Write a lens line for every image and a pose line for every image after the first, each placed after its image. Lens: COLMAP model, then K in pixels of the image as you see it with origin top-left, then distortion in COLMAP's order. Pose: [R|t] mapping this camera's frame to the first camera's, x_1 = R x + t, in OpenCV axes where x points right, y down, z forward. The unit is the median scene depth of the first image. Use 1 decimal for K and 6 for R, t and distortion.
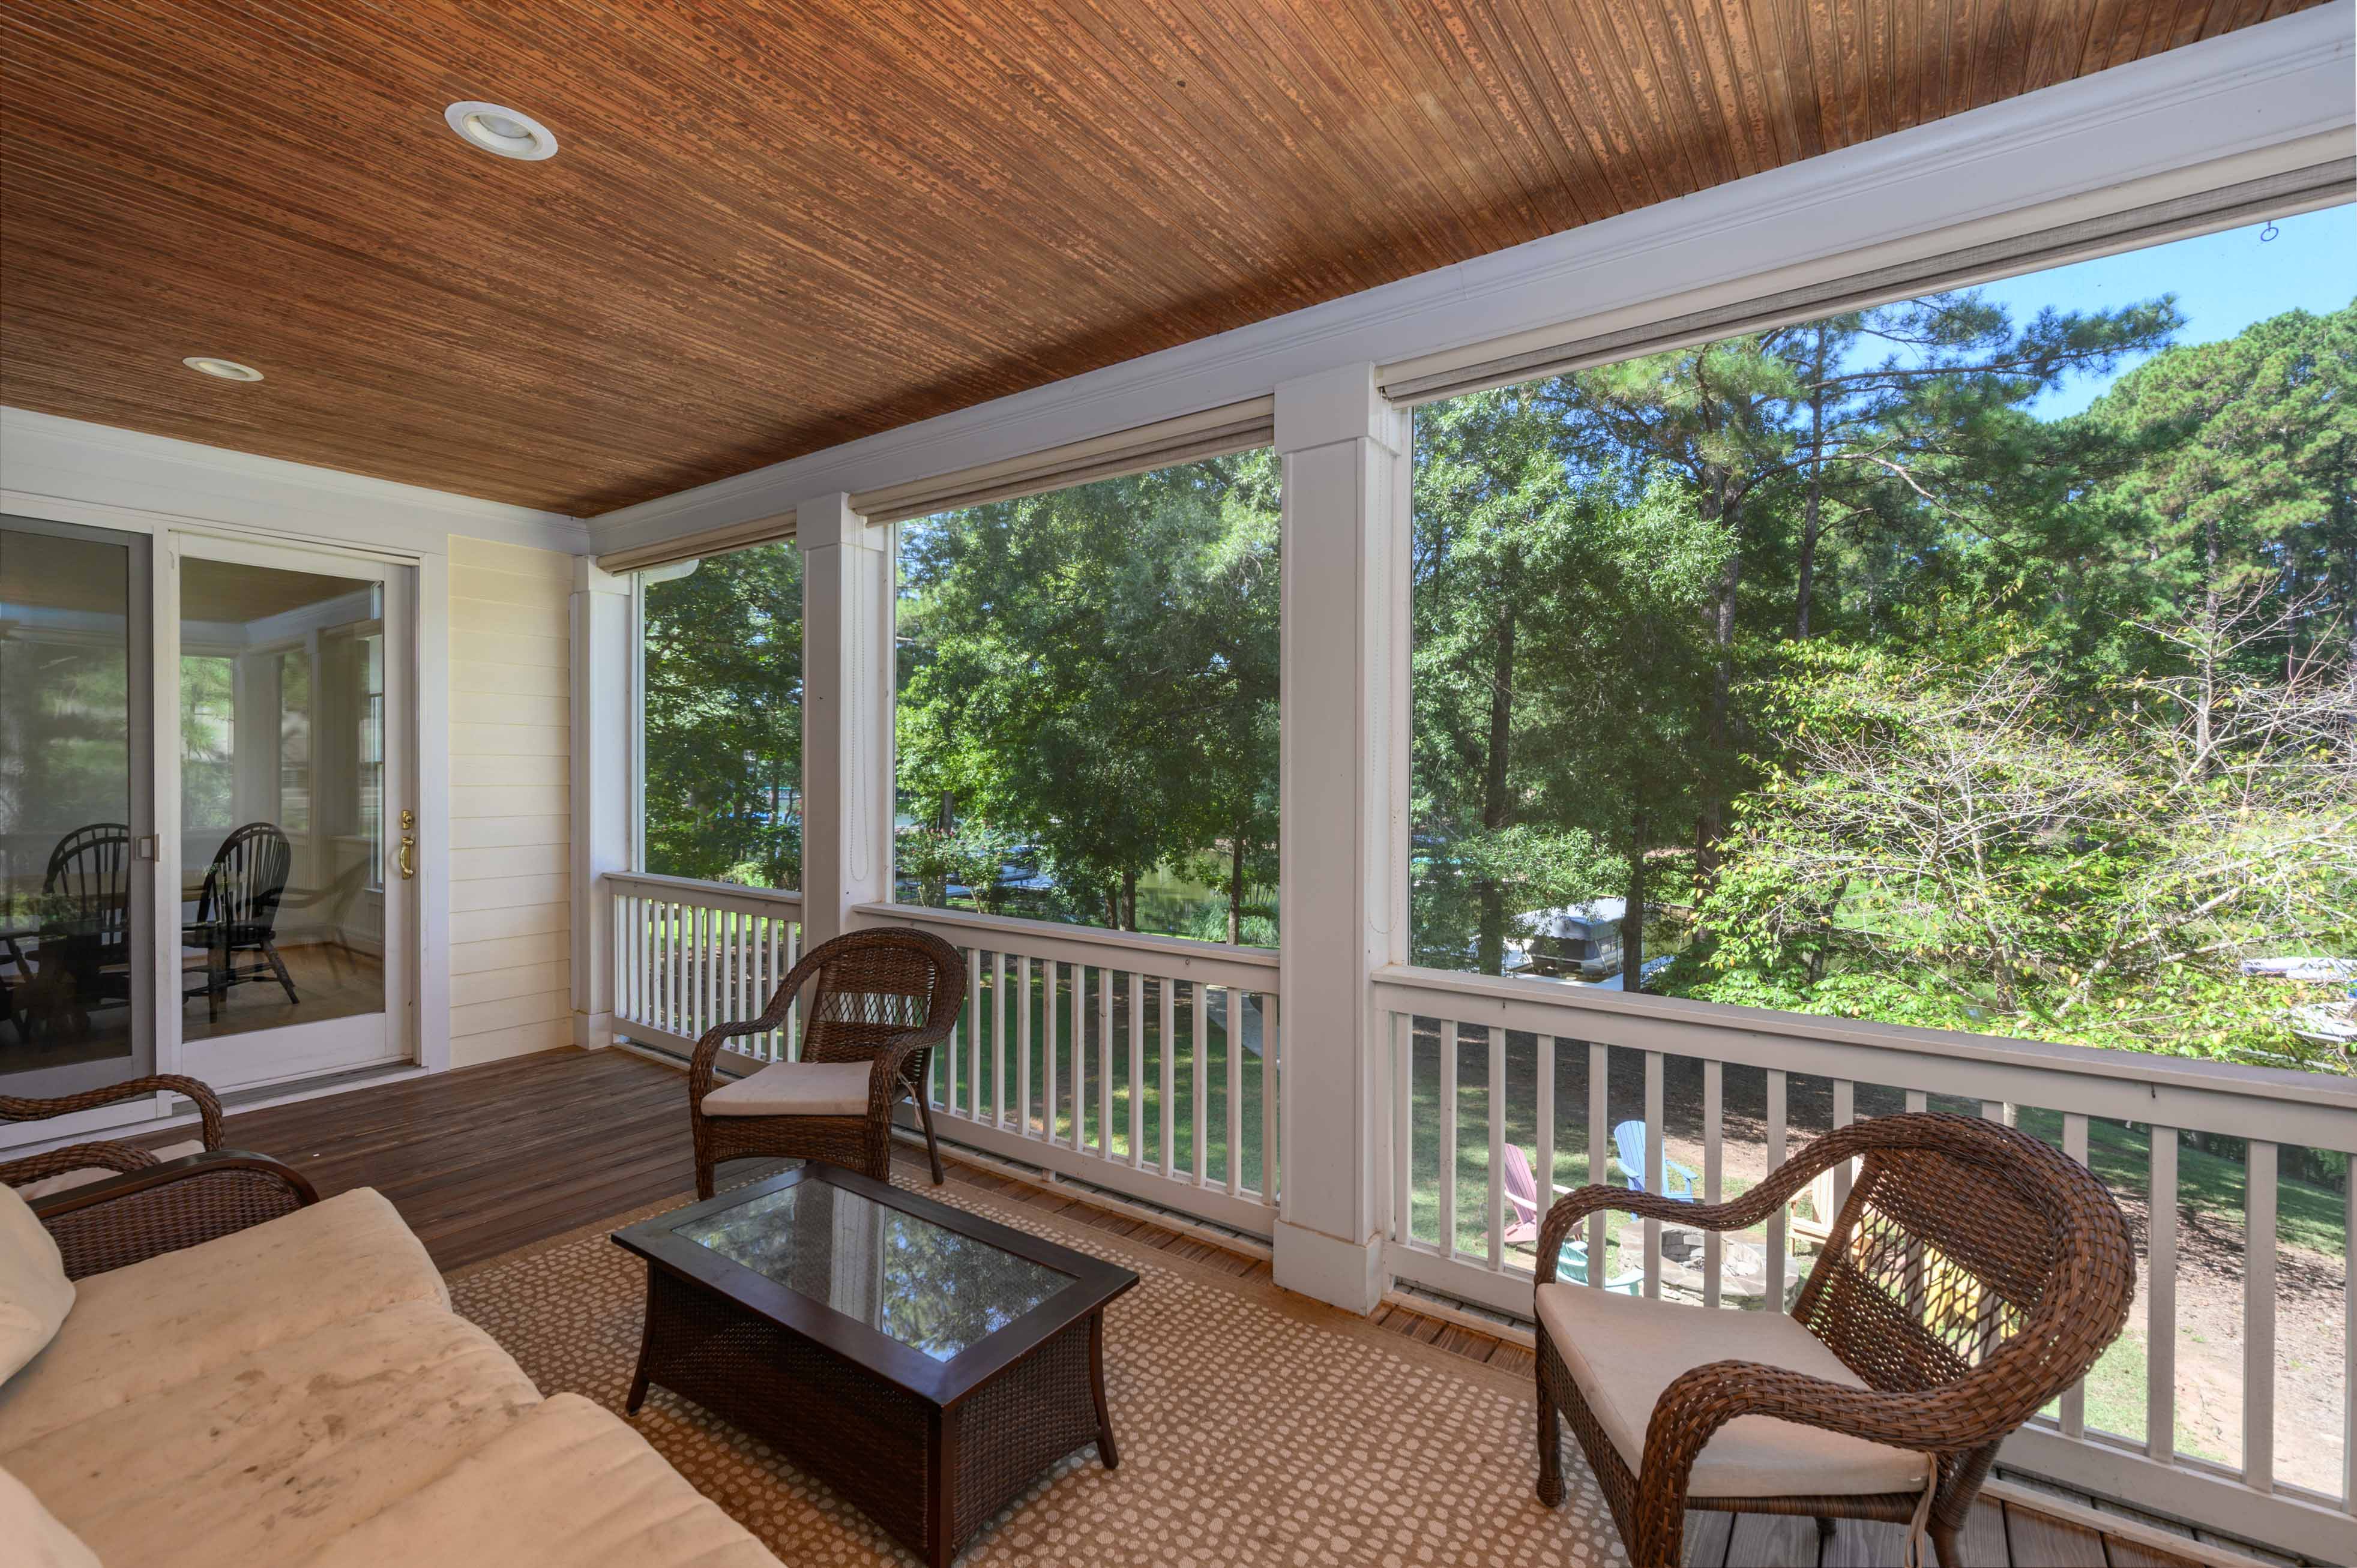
lens RADIAL K [[1024.5, 0, 1186.8], [0, 1024.5, 782.8], [0, 0, 1]] dist [0.000536, 0.000130]
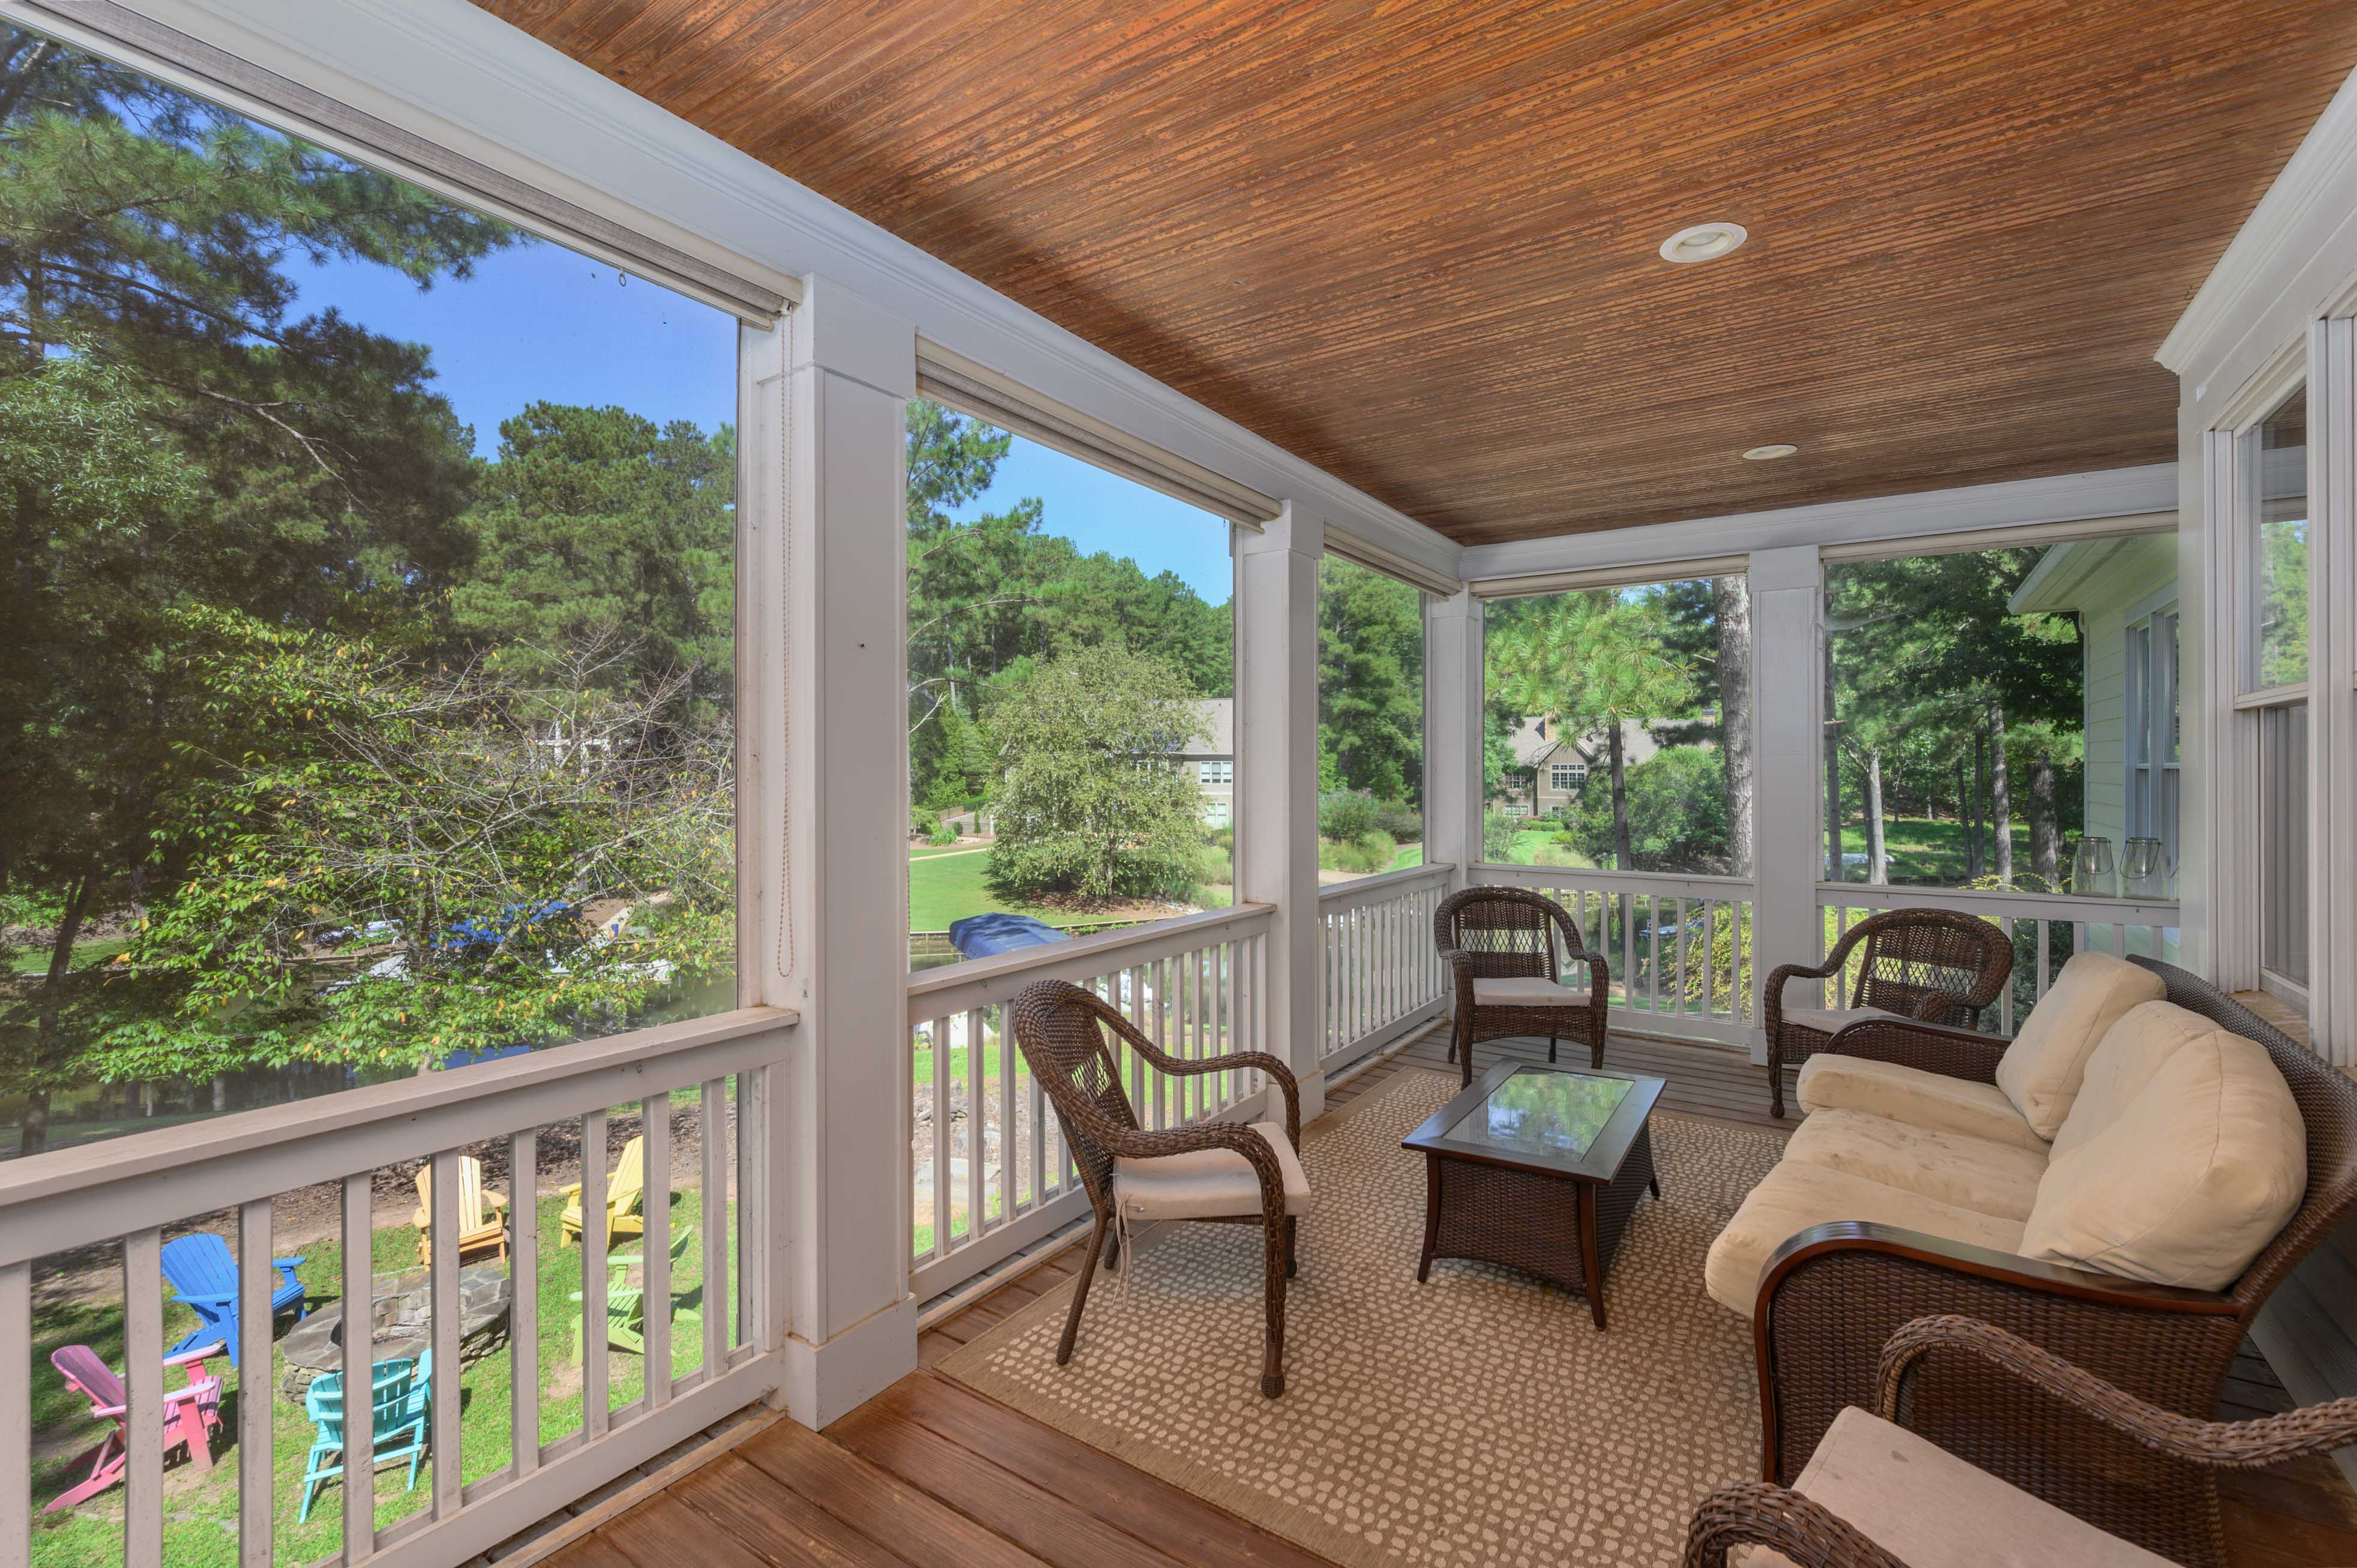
lens RADIAL K [[1024.5, 0, 1187.4], [0, 1024.5, 773.8], [0, 0, 1]] dist [0.000536, 0.000130]
pose [[-0.025297, -0.004816, 0.999668, -0.206622], [0.003301, 0.999983, 0.004901, -0.002583], [-0.999675, 0.003424, -0.025281, 0.182619]]
